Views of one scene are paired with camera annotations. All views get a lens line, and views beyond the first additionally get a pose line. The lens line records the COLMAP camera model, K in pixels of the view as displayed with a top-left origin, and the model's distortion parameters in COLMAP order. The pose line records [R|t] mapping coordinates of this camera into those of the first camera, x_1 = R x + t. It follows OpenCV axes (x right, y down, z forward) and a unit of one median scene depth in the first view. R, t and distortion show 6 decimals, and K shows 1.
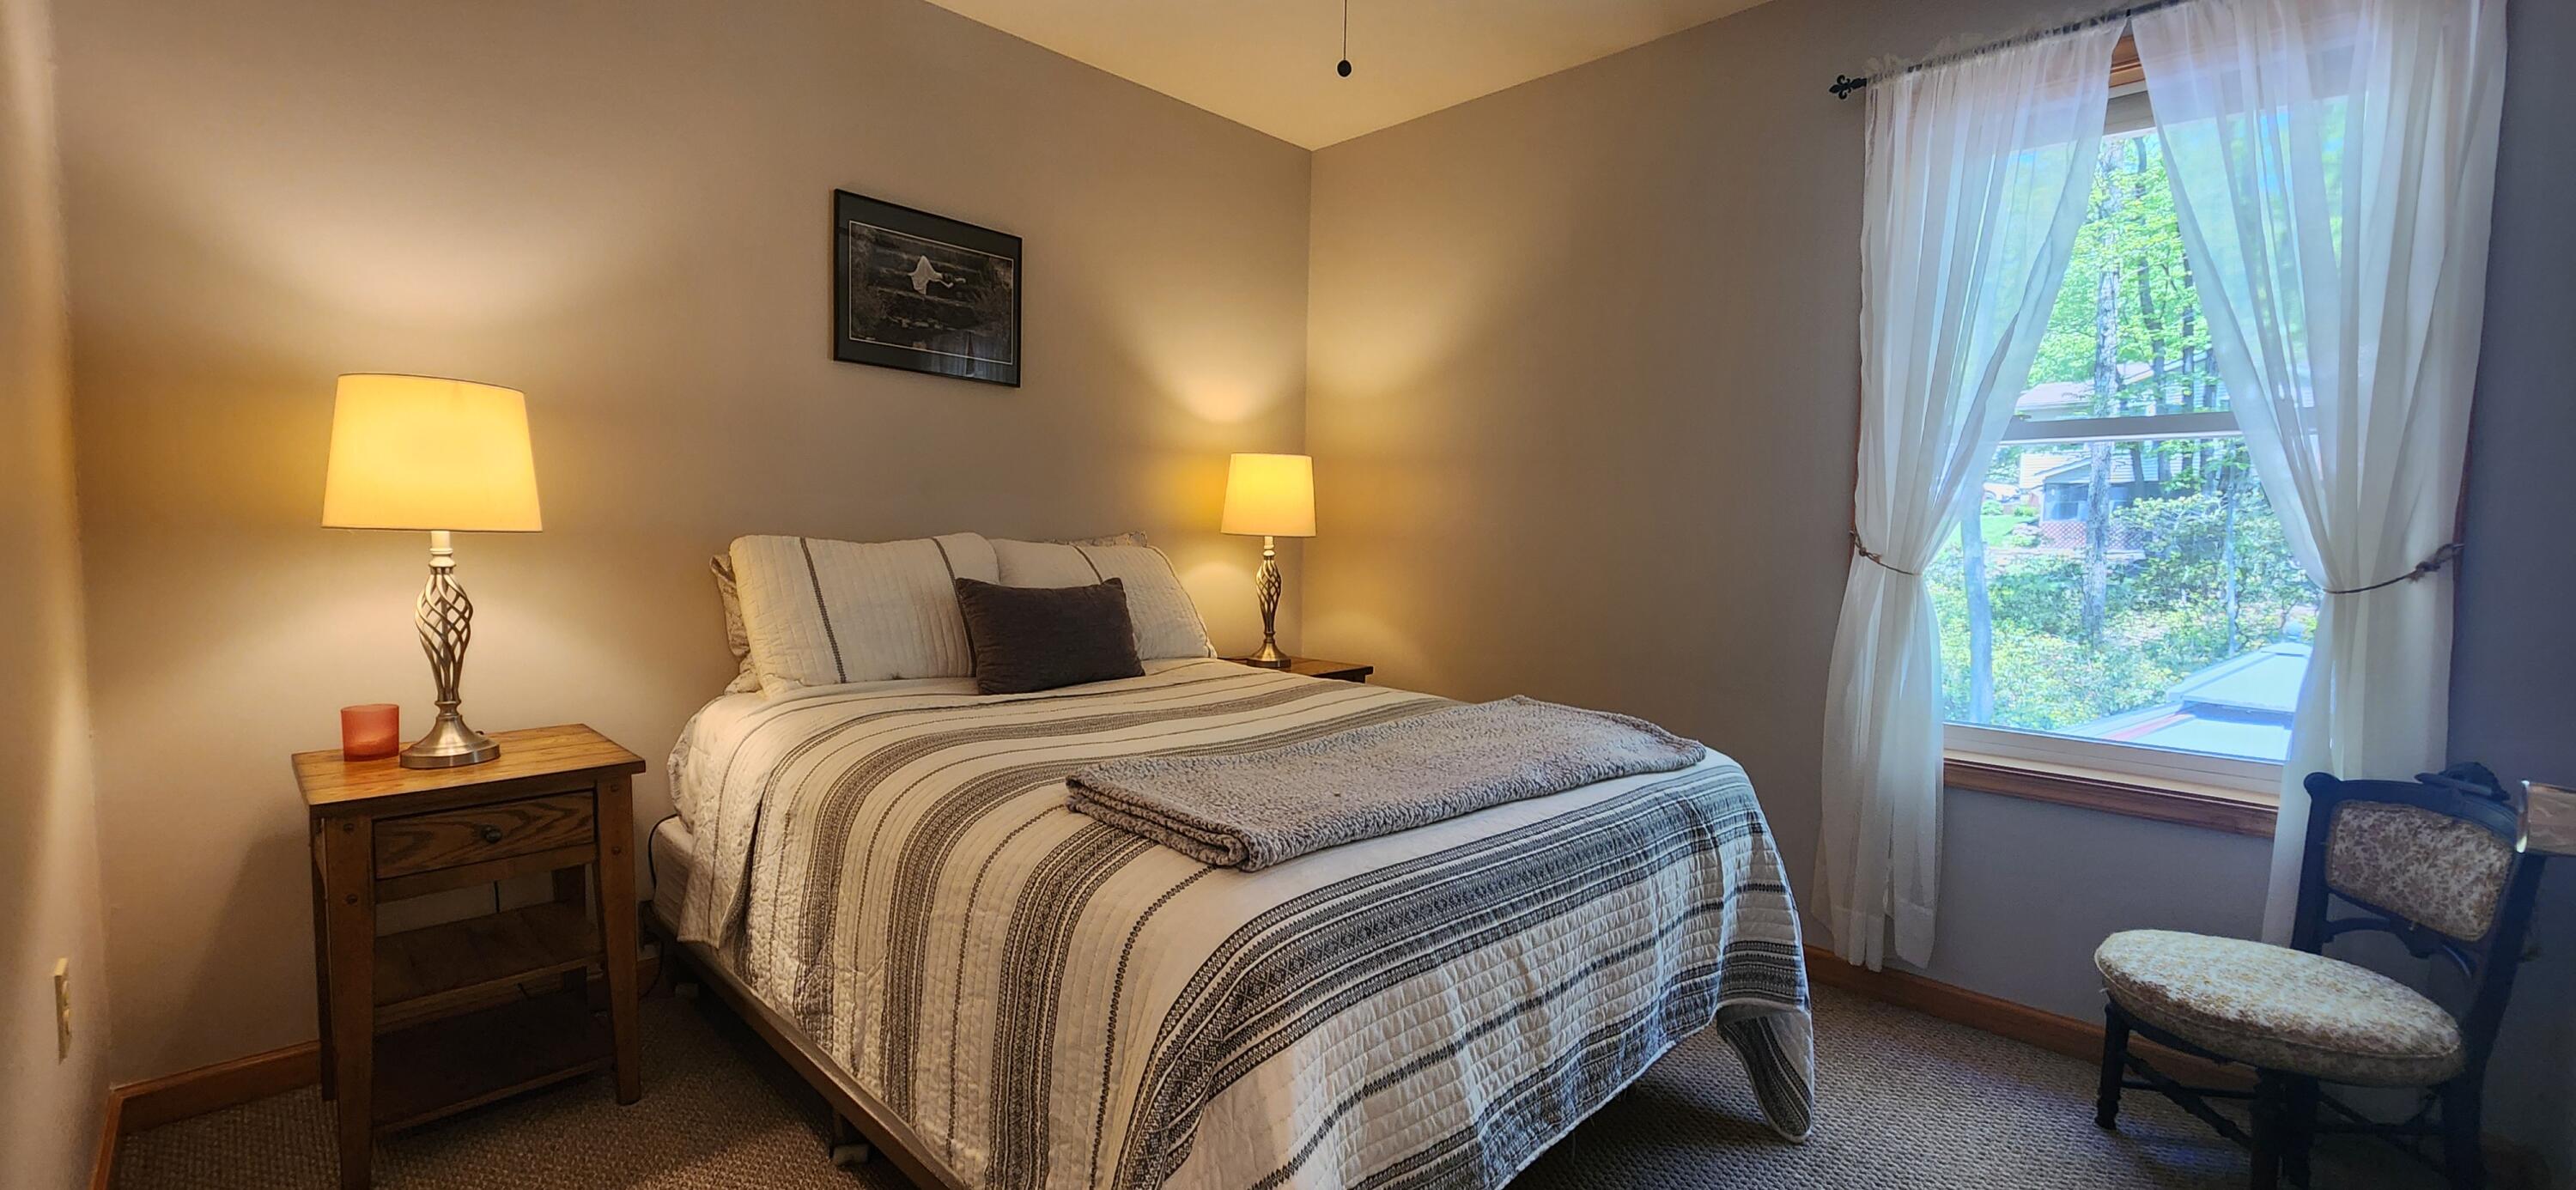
lens RADIAL K [[1048.2, 0, 1302.4], [0, 1048.2, 620.3], [0, 0, 1]] dist [0.002030, 0.000354]
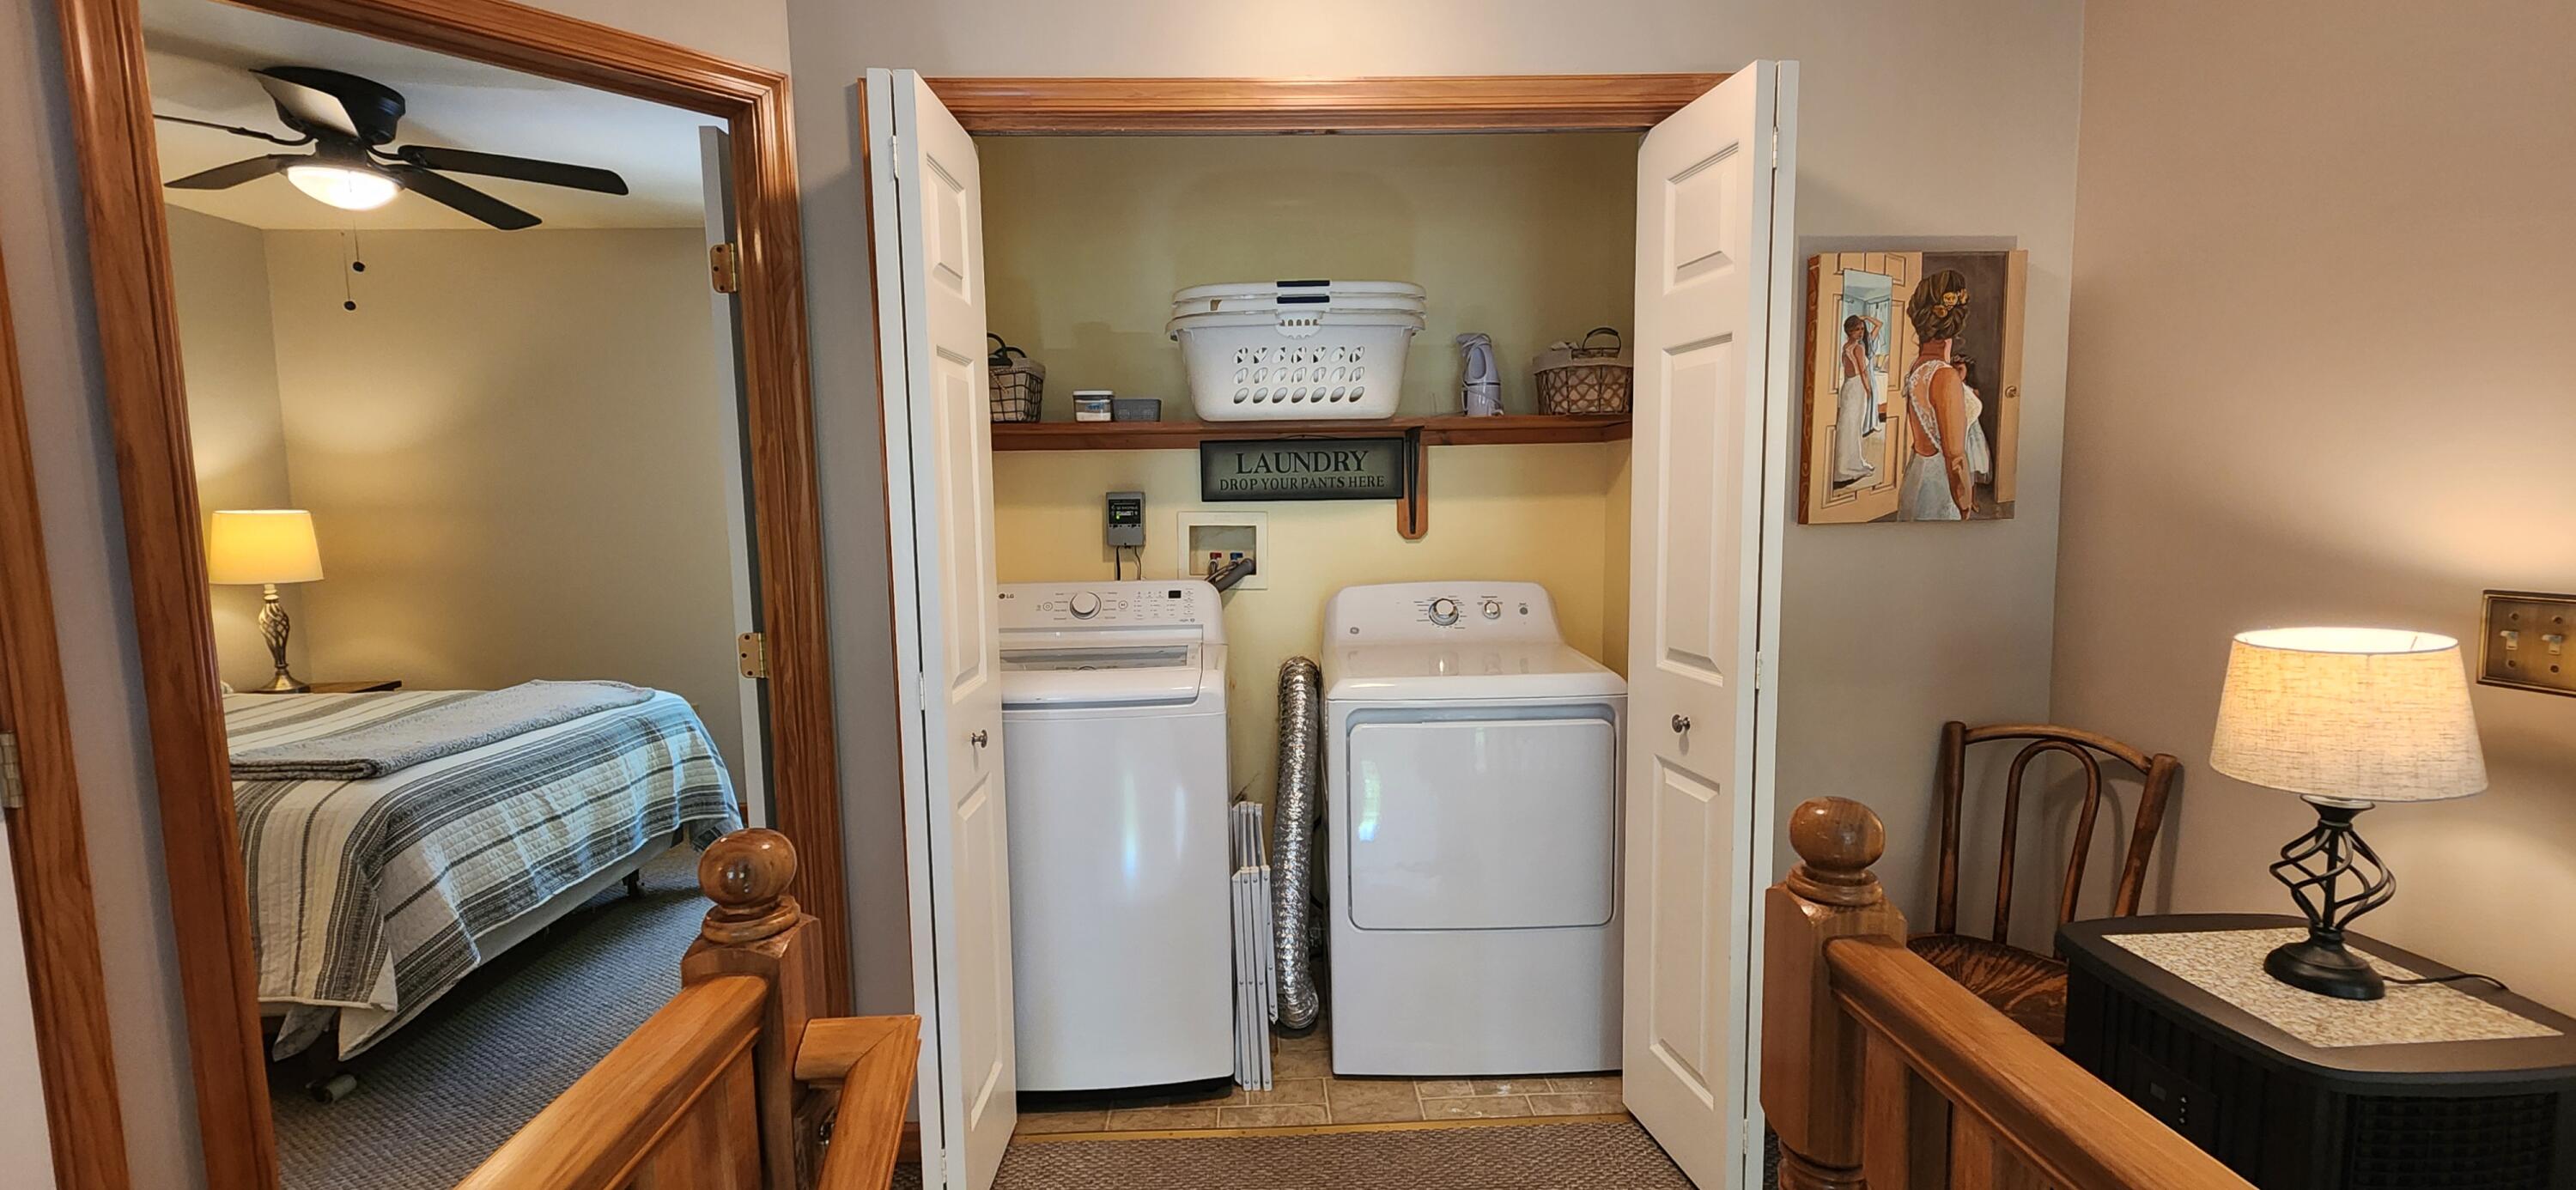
lens RADIAL K [[1048.2, 0, 1302.4], [0, 1048.2, 620.3], [0, 0, 1]] dist [0.002030, 0.000354]
pose [[0.681074, -0.111613, 0.723658, -0.229066], [0.087796, 0.993632, 0.070624, -0.048703], [-0.726932, 0.015434, 0.686536, -1.483536]]
